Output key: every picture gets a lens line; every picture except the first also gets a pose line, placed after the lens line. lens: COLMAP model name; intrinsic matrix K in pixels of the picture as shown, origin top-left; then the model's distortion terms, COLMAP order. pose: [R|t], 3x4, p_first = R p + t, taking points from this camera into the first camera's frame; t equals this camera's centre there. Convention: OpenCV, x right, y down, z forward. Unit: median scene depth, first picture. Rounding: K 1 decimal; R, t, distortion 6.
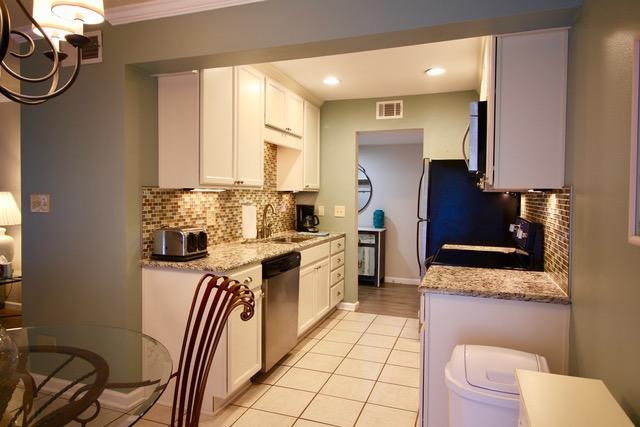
lens RADIAL K [[415.5, 0, 315.9], [0, 415.5, 209.3], [0, 0, 1]] dist [-0.010939, 0.002166]
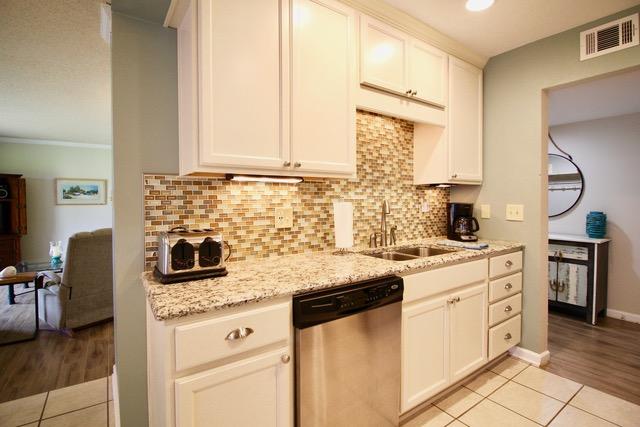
lens RADIAL K [[309.1, 0, 312.3], [0, 309.1, 206.4], [0, 0, 1]] dist [-0.010502, -0.008427]
pose [[0.811720, -0.000264, -0.584047, 0.101424], [-0.009349, 0.999866, -0.013446, 0.006135], [0.583972, 0.016374, 0.811609, 0.492152]]
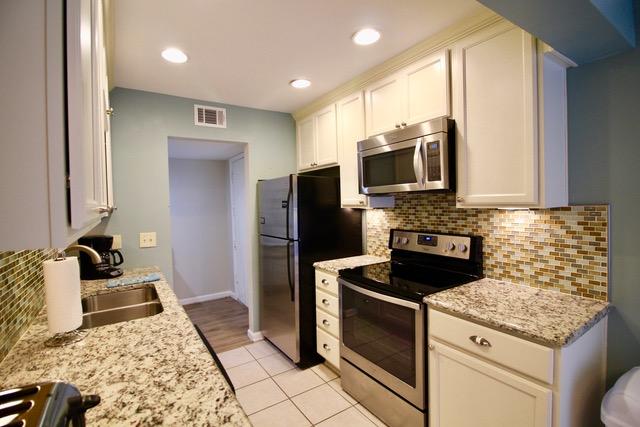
lens RADIAL K [[300.8, 0, 316.4], [0, 300.8, 209.6], [0, 0, 1]] dist [-0.012602, -0.007765]
pose [[0.602982, -0.044638, 0.796505, -0.231992], [0.060491, 0.998117, 0.010143, -0.045069], [-0.795458, 0.042065, 0.604547, 0.528899]]
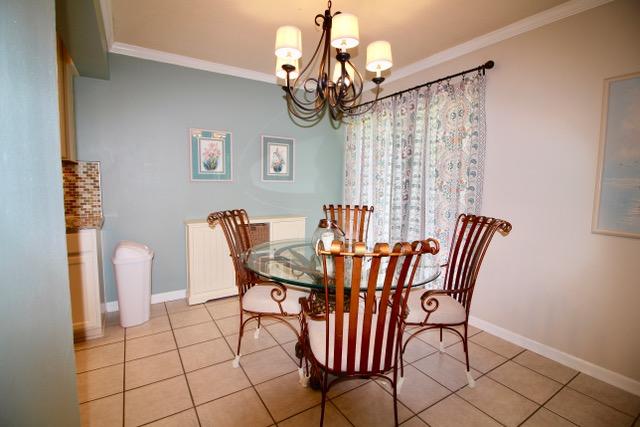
lens RADIAL K [[300.8, 0, 304.3], [0, 300.8, 206.0], [0, 0, 1]] dist [-0.012602, -0.007765]
pose [[-0.770238, -0.079382, 0.632797, -0.506015], [-0.003243, 0.992698, 0.120582, -0.009224], [-0.637748, 0.090825, -0.764871, 0.689293]]
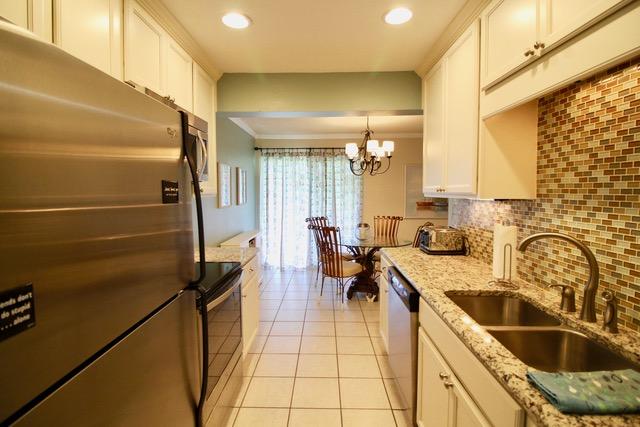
lens RADIAL K [[309.1, 0, 319.2], [0, 309.1, 210.8], [0, 0, 1]] dist [-0.010502, -0.008427]
pose [[-0.944271, 0.013890, -0.328875, 0.229276], [-0.018730, 0.995223, 0.095810, -0.063311], [0.328634, 0.096630, -0.939501, 1.232500]]
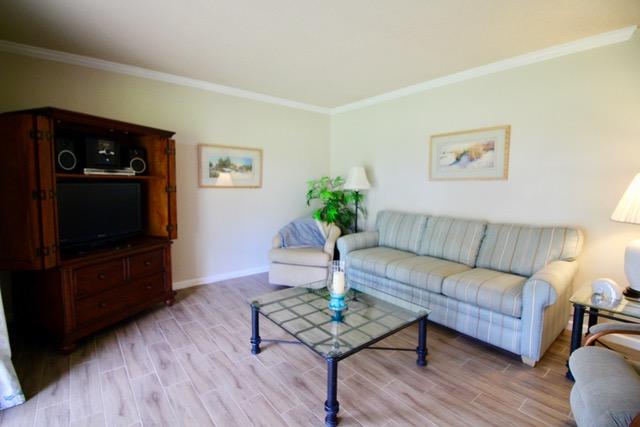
lens RADIAL K [[300.8, 0, 317.5], [0, 300.8, 206.3], [0, 0, 1]] dist [-0.012602, -0.007765]
pose [[0.852835, 0.037724, -0.520816, -1.044203], [-0.021890, 0.999093, 0.036522, 0.006898], [0.521722, -0.019746, 0.852887, 0.384557]]
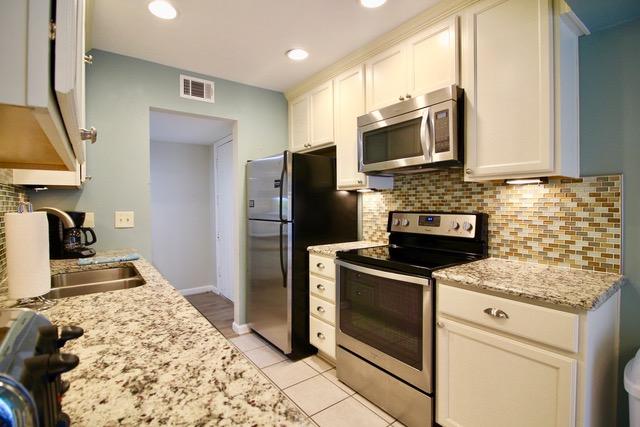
lens RADIAL K [[309.1, 0, 318.5], [0, 309.1, 208.8], [0, 0, 1]] dist [-0.010502, -0.008427]
pose [[0.551107, -0.025878, 0.834033, -0.230241], [0.043154, 0.999065, 0.002484, -0.000188], [-0.833318, 0.034623, 0.551709, 0.566581]]
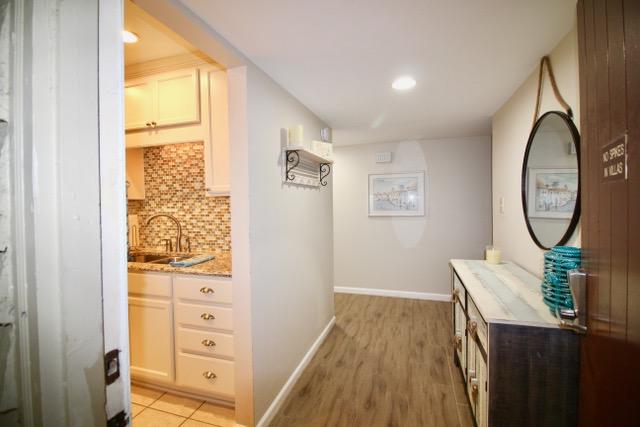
lens RADIAL K [[300.8, 0, 317.9], [0, 300.8, 207.3], [0, 0, 1]] dist [-0.012602, -0.007765]
pose [[0.033653, 0.000569, -0.999433, 0.546107], [-0.019325, 0.999813, -0.000082, -0.032913], [0.999247, 0.019317, 0.033657, 1.326568]]
